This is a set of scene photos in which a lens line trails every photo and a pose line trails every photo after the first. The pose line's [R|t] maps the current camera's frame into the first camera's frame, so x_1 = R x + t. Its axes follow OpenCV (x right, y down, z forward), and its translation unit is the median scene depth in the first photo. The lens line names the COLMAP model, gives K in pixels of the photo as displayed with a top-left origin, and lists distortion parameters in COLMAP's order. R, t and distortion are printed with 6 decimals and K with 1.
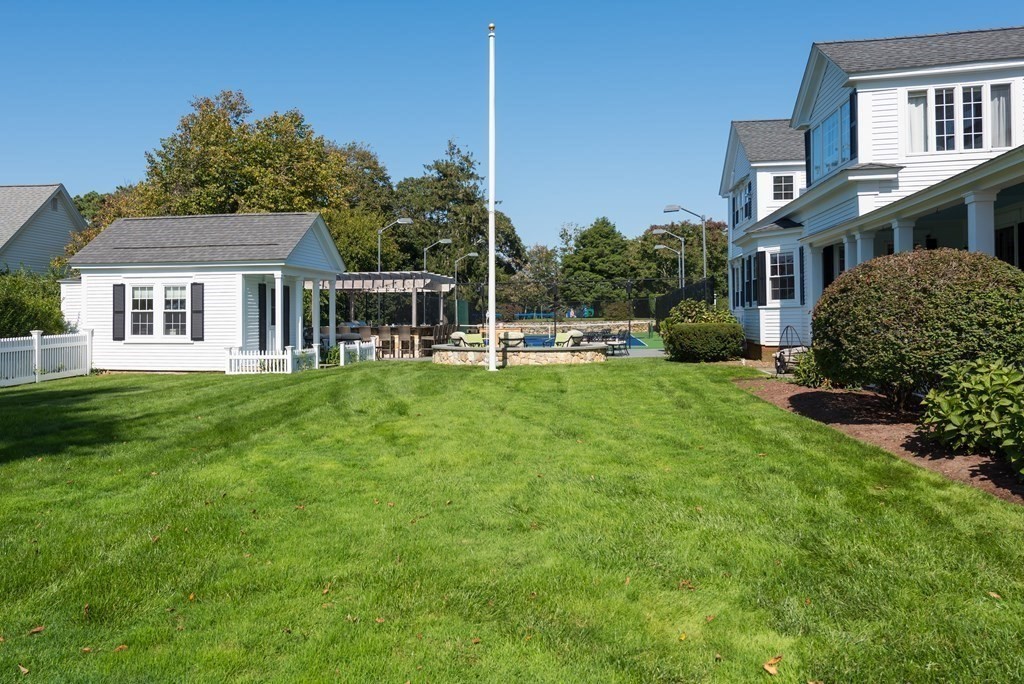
lens RADIAL K [[760.3, 0, 450.5], [0, 760.3, 309.9], [0, 0, 1]] dist [0.014204, -0.005634]
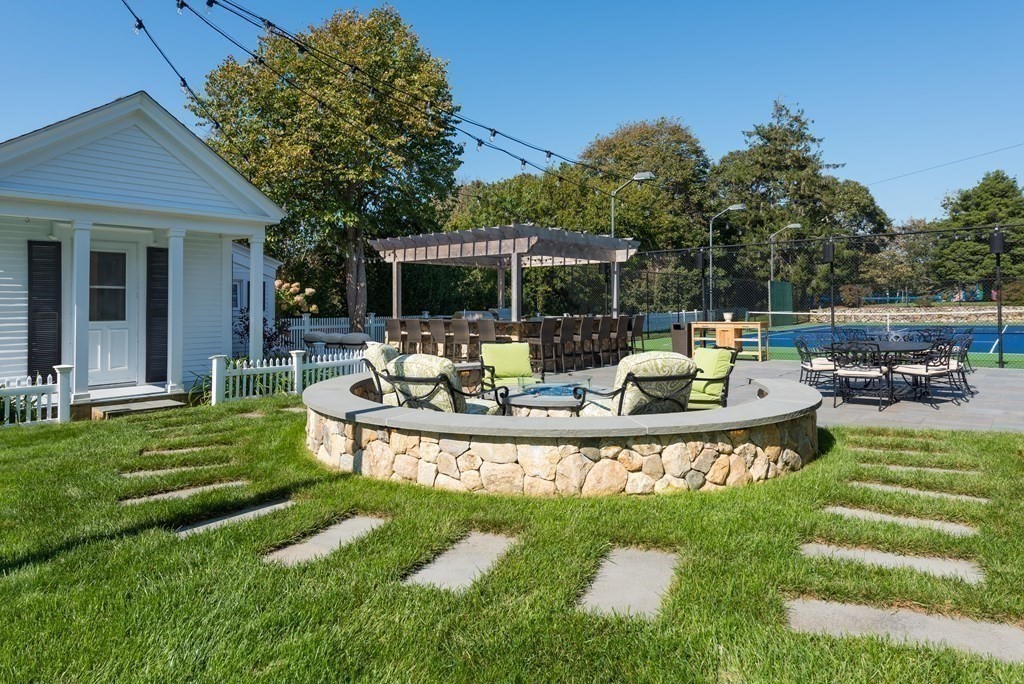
lens RADIAL K [[624.8, 0, 510.5], [0, 624.8, 289.7], [0, 0, 1]] dist [0.001854, 0.000983]
pose [[0.882763, -0.013622, -0.469621, 0.200744], [0.008850, 0.999884, -0.012367, 0.005113], [0.469735, 0.006762, 0.882782, 0.685333]]
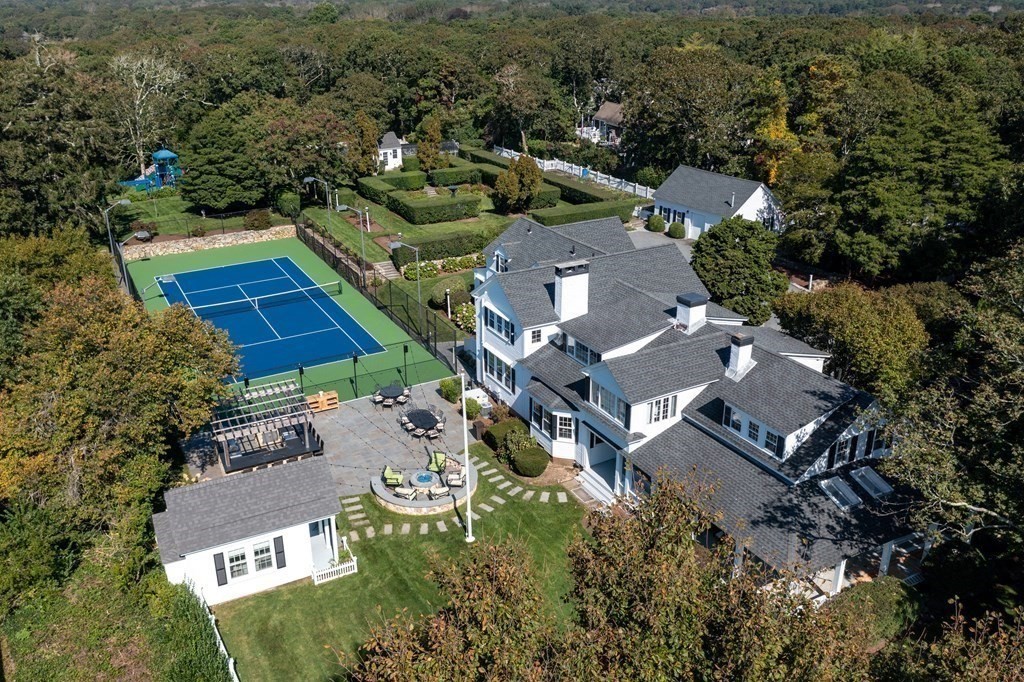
lens RADIAL K [[860.1, 0, 512.0], [0, 860.1, 341.0], [0, 0, 1]] dist [-0.000463, 0.001106]
pose [[0.762808, -0.242781, 0.599317, -0.770679], [-0.013428, 0.920692, 0.390059, -0.906433], [-0.646486, -0.305588, 0.699051, -0.323721]]
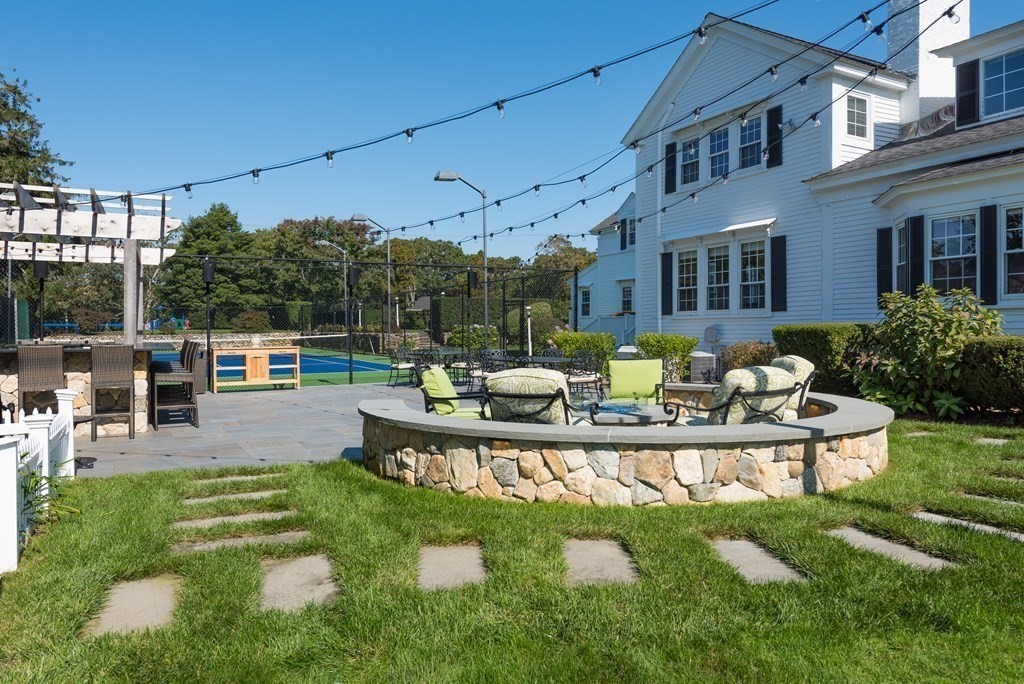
lens RADIAL K [[713.5, 0, 512.0], [0, 713.5, 342.0], [0, 0, 1]] dist [0.003559, 0.000485]
pose [[0.766229, -0.005347, 0.642545, -0.148320], [-0.011076, 0.999707, 0.021528, 0.011849], [-0.642472, -0.023612, 0.765946, 0.732523]]
